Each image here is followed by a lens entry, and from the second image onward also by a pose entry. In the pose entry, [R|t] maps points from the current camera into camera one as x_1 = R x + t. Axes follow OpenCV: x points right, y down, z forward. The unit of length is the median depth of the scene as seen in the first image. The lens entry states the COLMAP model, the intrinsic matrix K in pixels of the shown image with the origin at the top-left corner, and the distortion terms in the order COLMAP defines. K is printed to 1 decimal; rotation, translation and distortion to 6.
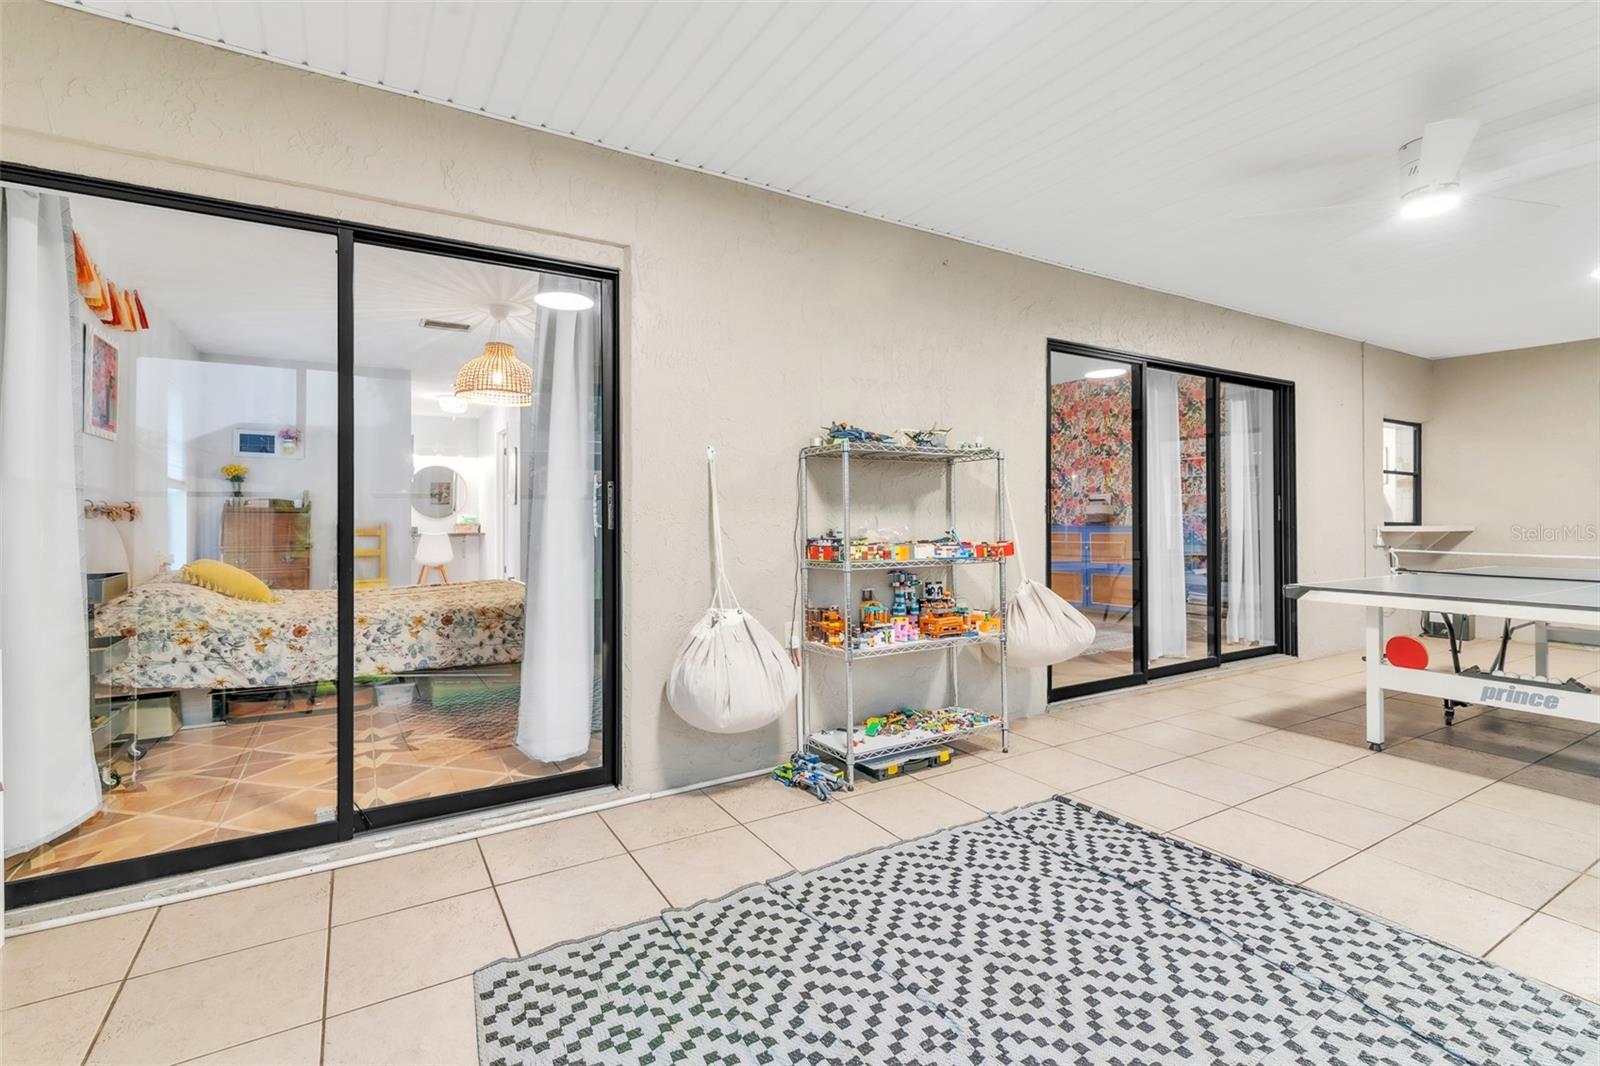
lens RADIAL K [[728.8, 0, 793.8], [0, 728.8, 522.9], [0, 0, 1]] dist [0.005765, 0.000003]
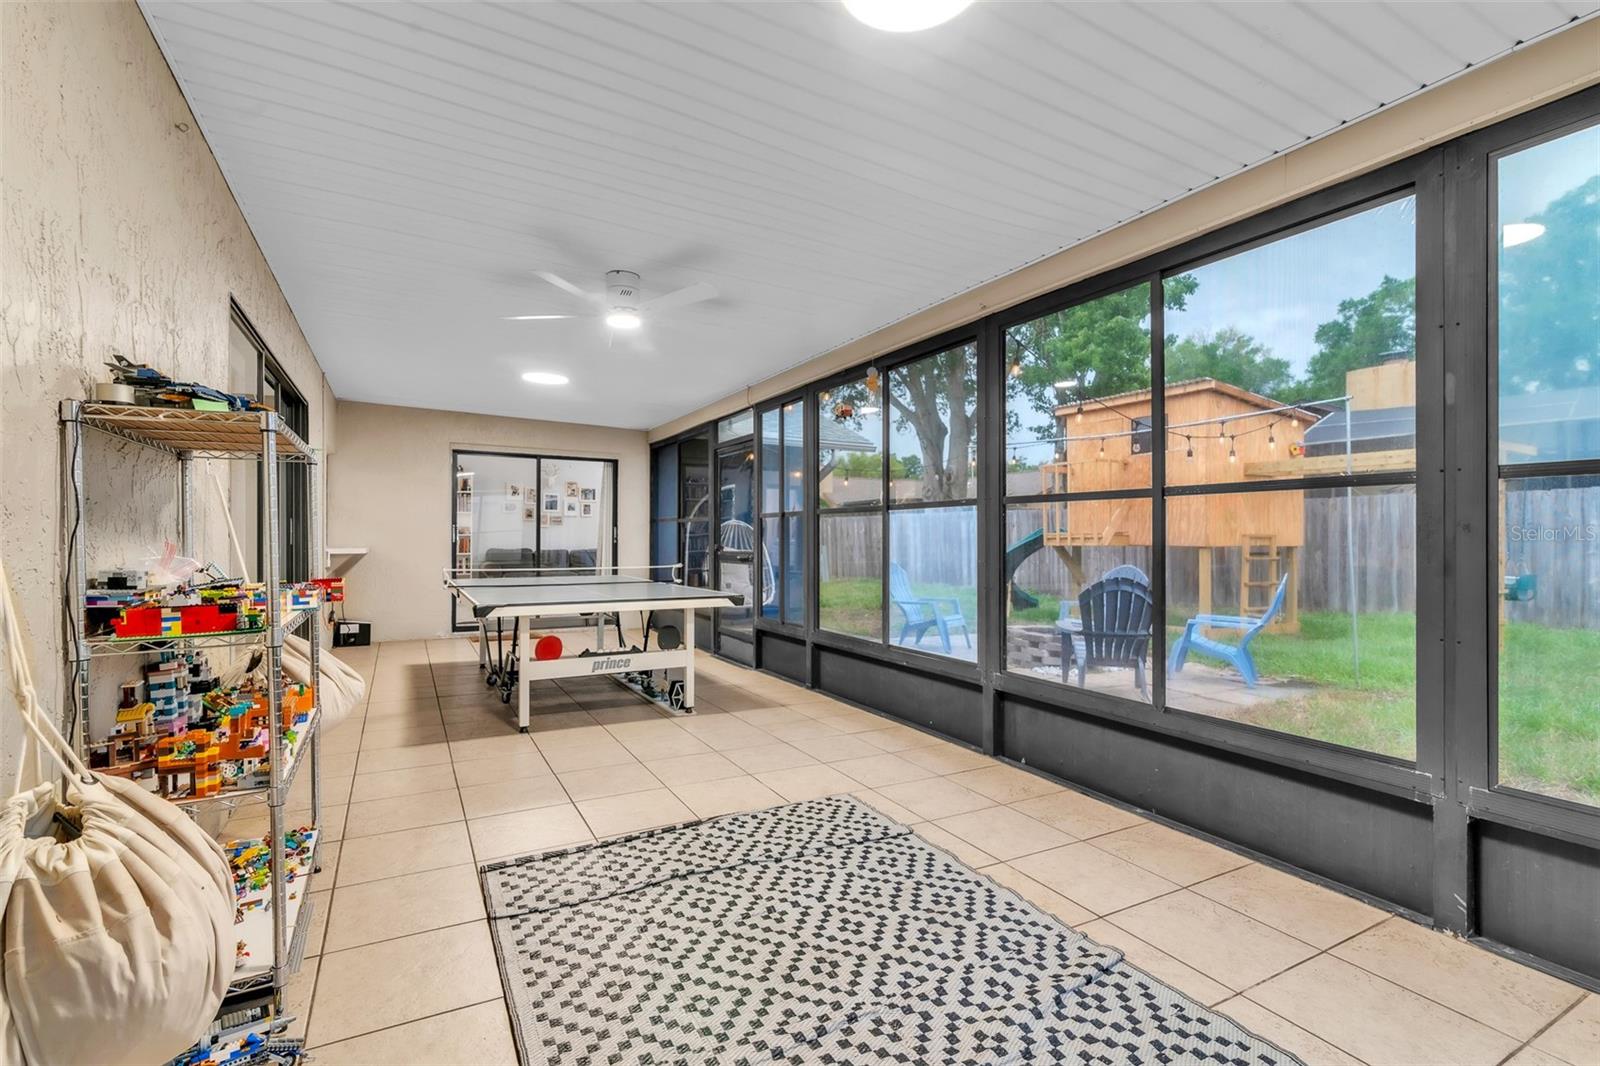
lens RADIAL K [[728.8, 0, 791.4], [0, 728.8, 541.4], [0, 0, 1]] dist [0.005765, 0.000003]
pose [[0.057272, -0.004135, 0.998350, -0.588104], [0.013144, 0.999908, 0.003388, -0.013131], [-0.998272, 0.012929, 0.057321, 0.711088]]
